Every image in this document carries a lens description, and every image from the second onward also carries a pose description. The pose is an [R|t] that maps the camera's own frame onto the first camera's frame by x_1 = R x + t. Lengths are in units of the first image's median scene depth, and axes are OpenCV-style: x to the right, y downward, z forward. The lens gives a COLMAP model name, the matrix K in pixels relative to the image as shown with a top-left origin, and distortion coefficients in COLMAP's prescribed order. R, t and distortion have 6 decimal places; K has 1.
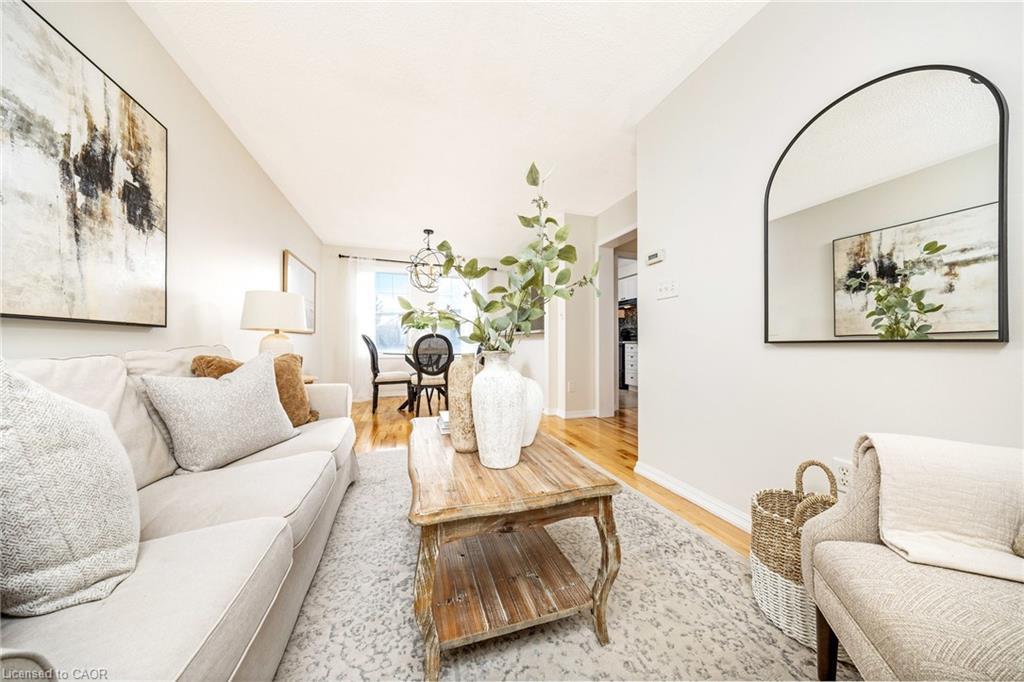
lens RADIAL K [[326.4, 0, 514.3], [0, 326.4, 345.4], [0, 0, 1]] dist [0.000019, -0.000032]
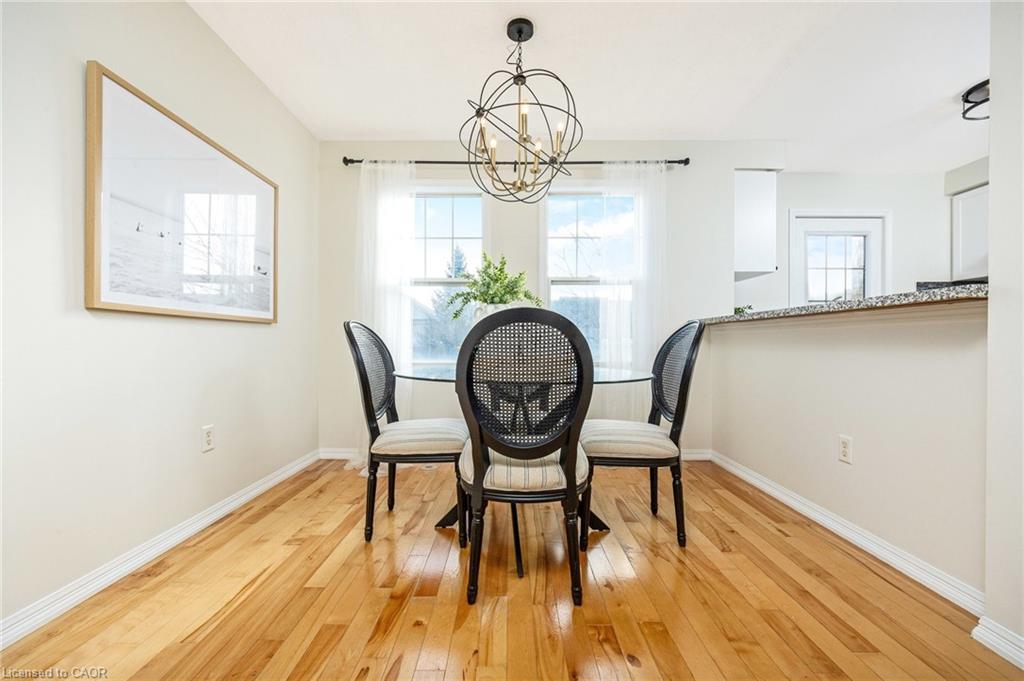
lens RADIAL K [[408.4, 0, 507.2], [0, 408.4, 343.6], [0, 0, 1]] dist [0.009185, 0.000098]
pose [[0.943966, -0.000660, -0.330043, -0.408235], [-0.001378, 0.999981, -0.005944, -0.012480], [0.330041, 0.006065, 0.943947, 1.843196]]
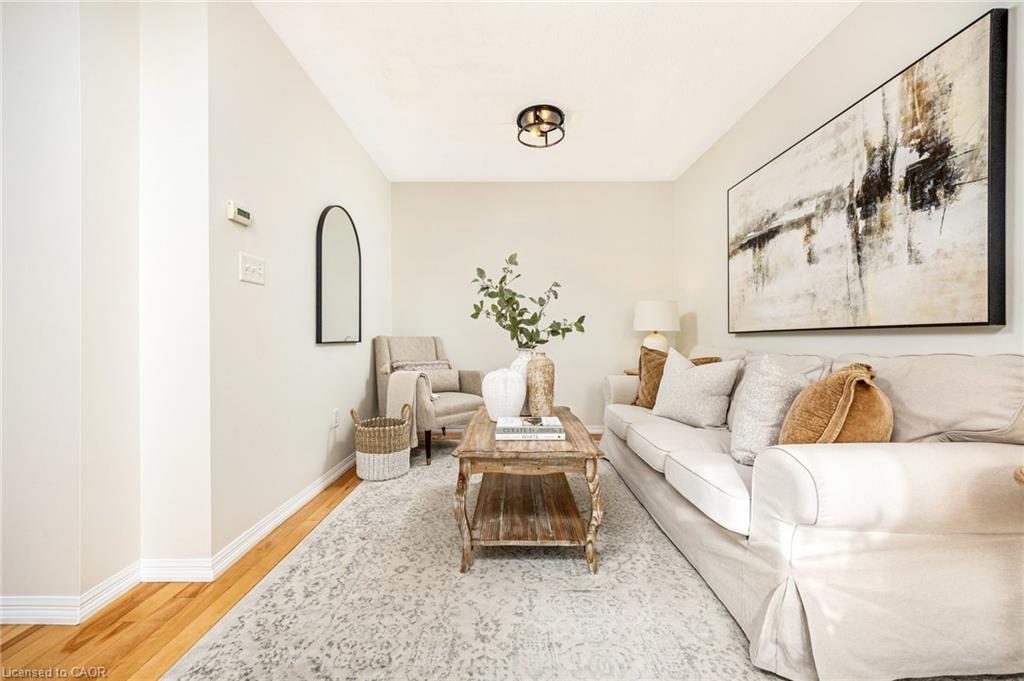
lens RADIAL K [[395.6, 0, 506.6], [0, 395.6, 334.9], [0, 0, 1]] dist [-0.001768, 0.000730]
pose [[-0.940832, 0.000073, 0.338872, -0.522182], [-0.000508, 0.999999, -0.001627, -0.041153], [-0.338872, -0.001703, -0.940831, 2.394456]]
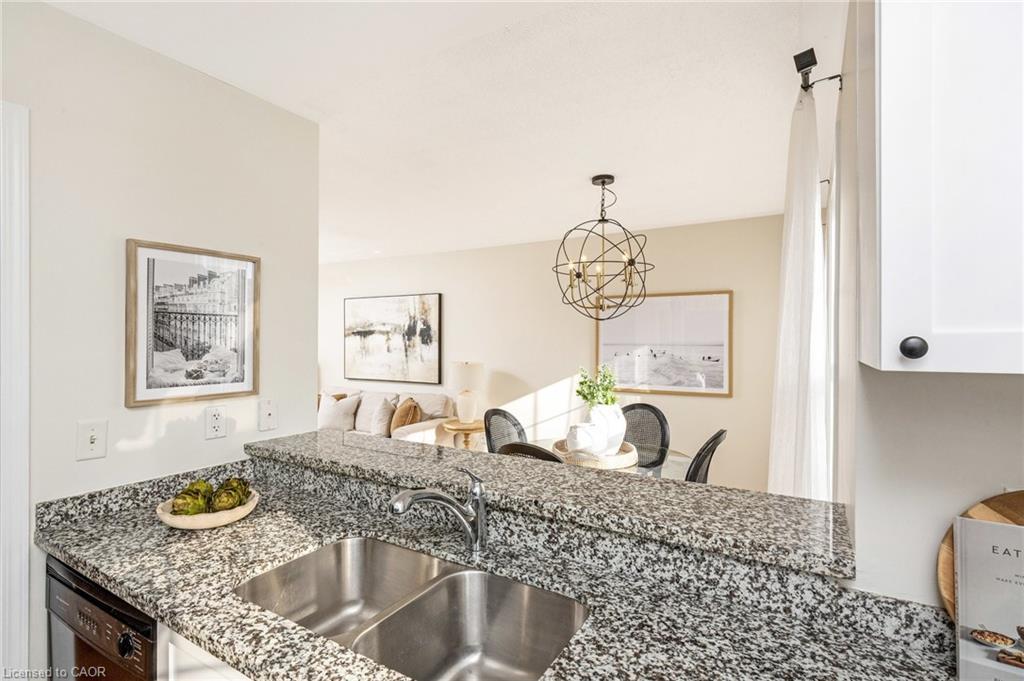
lens RADIAL K [[506.3, 0, 507.1], [0, 506.3, 338.3], [0, 0, 1]] dist [-0.000997, -0.000070]
pose [[-0.780181, 0.004591, -0.625538, 0.810085], [-0.001102, 0.999961, 0.008714, -0.461725], [0.625553, 0.007488, -0.780145, 4.607499]]
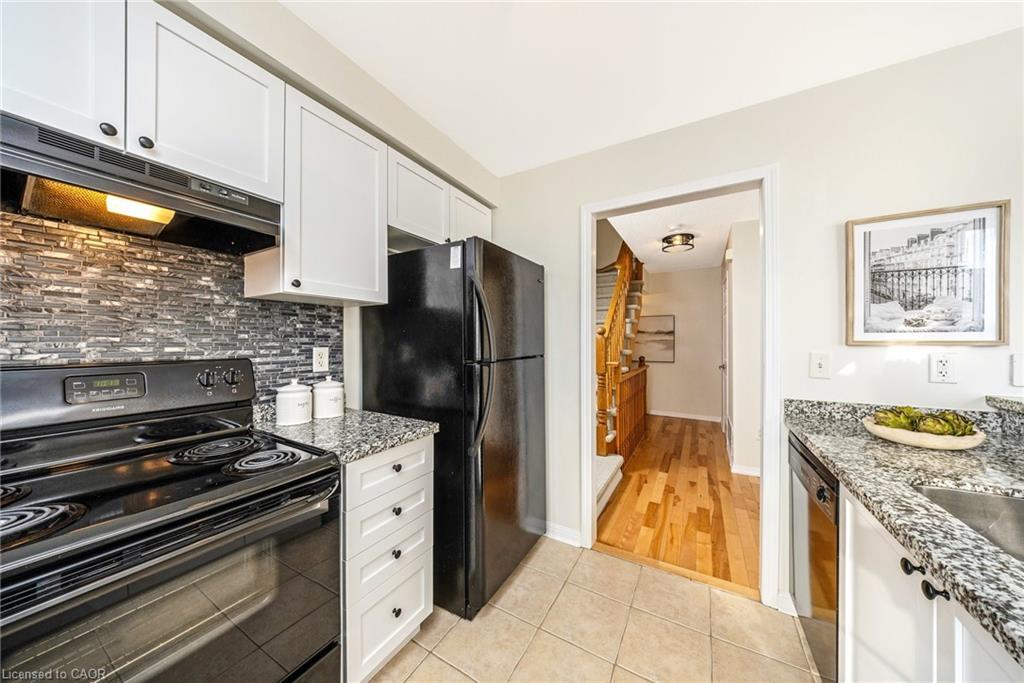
lens RADIAL K [[326.4, 0, 513.6], [0, 326.4, 343.3], [0, 0, 1]] dist [0.000019, -0.000032]
pose [[-0.644921, -0.003990, 0.764239, 0.658005], [-0.001613, 0.999991, 0.003859, -0.303820], [-0.764247, 0.001256, -0.644922, 4.632948]]
